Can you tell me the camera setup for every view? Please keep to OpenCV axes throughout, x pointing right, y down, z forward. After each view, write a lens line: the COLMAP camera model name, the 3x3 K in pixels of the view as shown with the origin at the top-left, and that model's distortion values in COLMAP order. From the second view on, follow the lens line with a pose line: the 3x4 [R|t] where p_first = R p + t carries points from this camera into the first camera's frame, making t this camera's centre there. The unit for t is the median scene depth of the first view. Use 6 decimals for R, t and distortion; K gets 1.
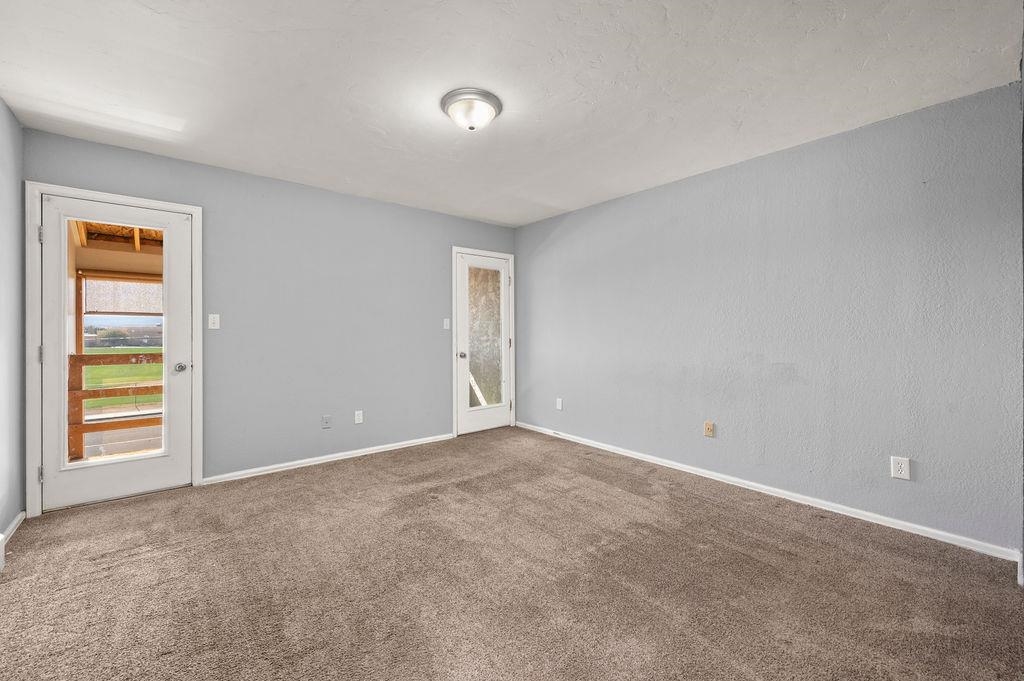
lens RADIAL K [[409.3, 0, 510.7], [0, 409.3, 334.7], [0, 0, 1]] dist [-0.000605, -0.000389]
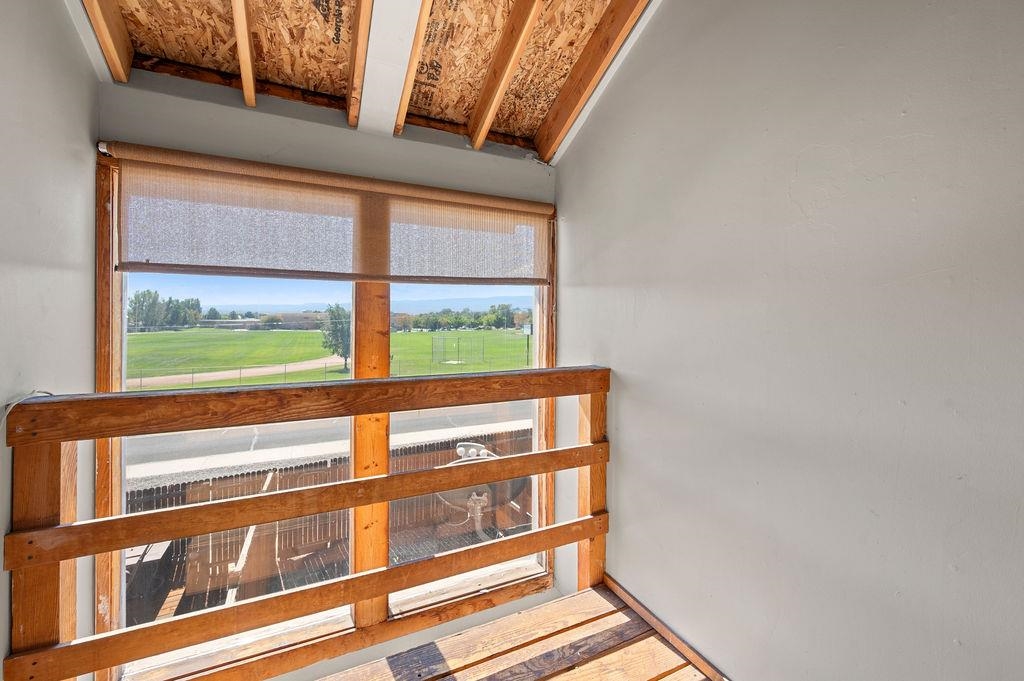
lens RADIAL K [[409.3, 0, 511.2], [0, 409.3, 333.3], [0, 0, 1]] dist [-0.000605, -0.000389]
pose [[0.967038, 0.002343, -0.254622, -0.621828], [-0.000312, 0.999968, 0.008015, 0.001179], [0.254633, -0.007672, 0.967007, 0.741927]]
